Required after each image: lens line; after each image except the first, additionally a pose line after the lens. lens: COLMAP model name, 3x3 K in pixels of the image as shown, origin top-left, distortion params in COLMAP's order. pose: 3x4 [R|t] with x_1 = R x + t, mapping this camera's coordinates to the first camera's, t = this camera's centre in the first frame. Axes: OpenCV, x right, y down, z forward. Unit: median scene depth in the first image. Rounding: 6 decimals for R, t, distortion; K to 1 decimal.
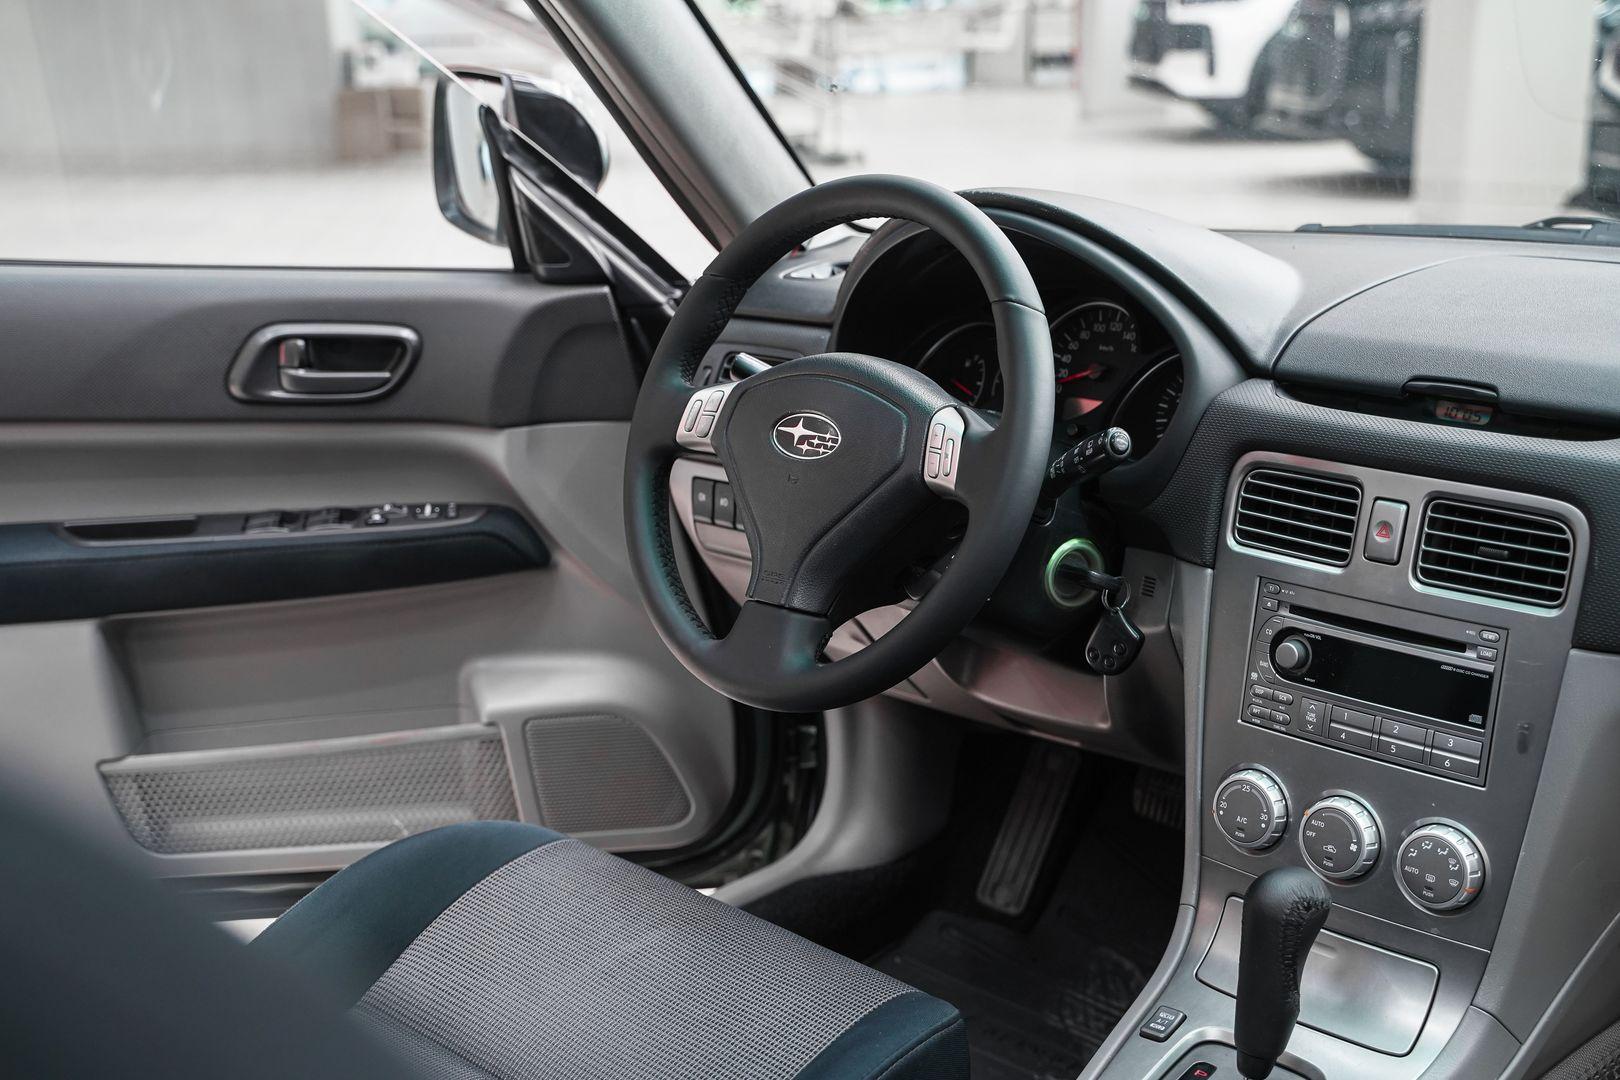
lens RADIAL K [[2085.6, 0, 810.0], [0, 2085.6, 540.0], [0, 0, 1]] dist [0.044136, 0.066063]
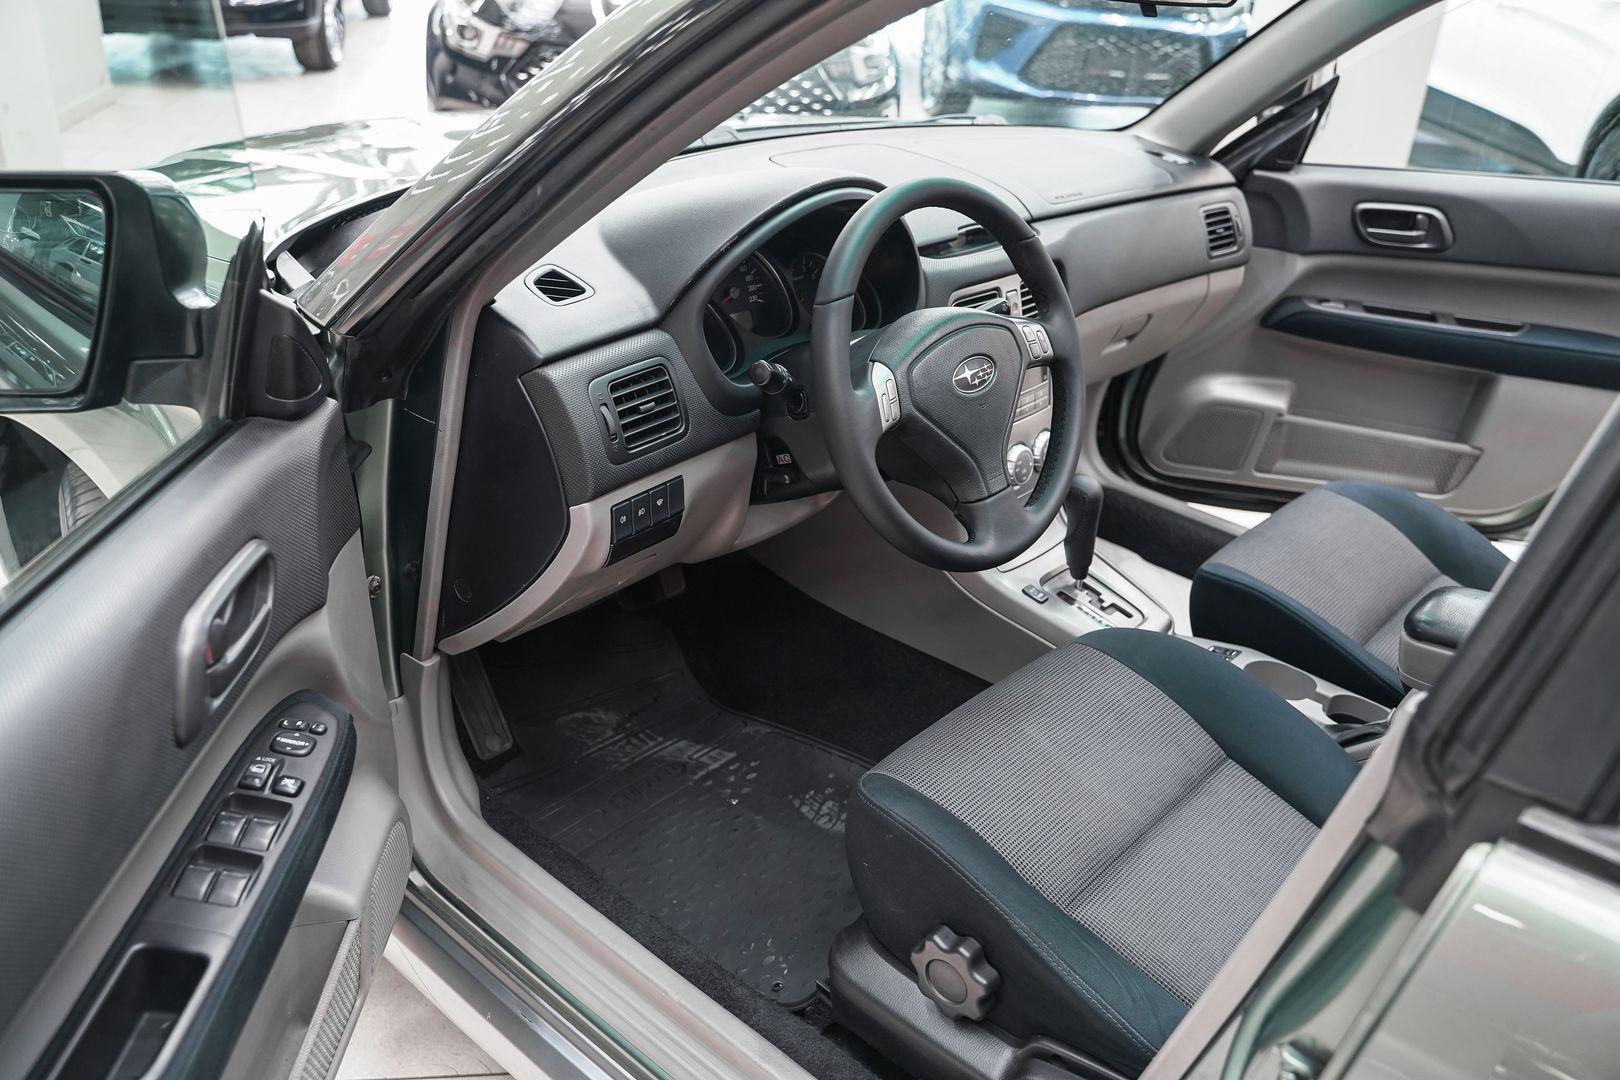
lens RADIAL K [[1350.2, 0, 810.0], [0, 1350.2, 540.0], [0, 0, 1]] dist [-0.129698, 0.116607]
pose [[-0.059837, -0.444071, 0.893991, -0.858893], [0.197221, 0.872683, 0.446687, -0.380735], [-0.978531, 0.203042, 0.035361, 1.109685]]
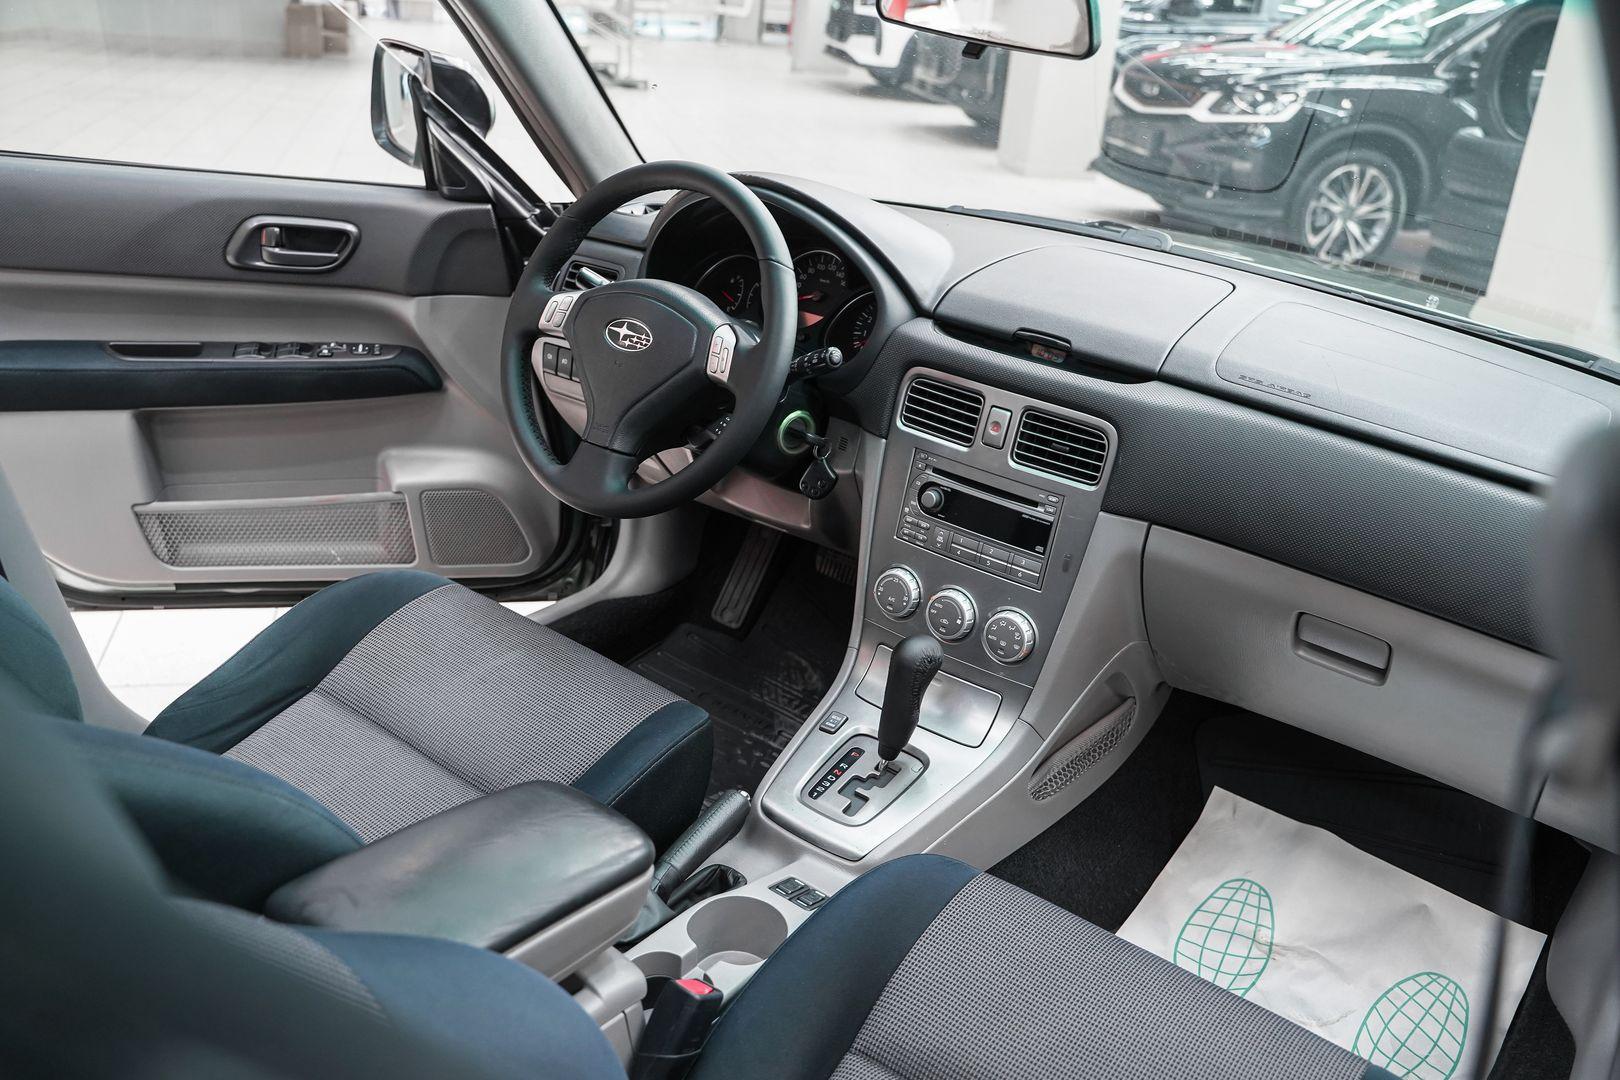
lens RADIAL K [[1350.2, 0, 810.0], [0, 1350.2, 540.0], [0, 0, 1]] dist [-0.129698, 0.116607]
pose [[0.984865, 0.047244, 0.166761, -0.027669], [-0.071772, 0.986932, 0.144273, -0.053653], [-0.157766, -0.154058, 0.975385, 0.015814]]
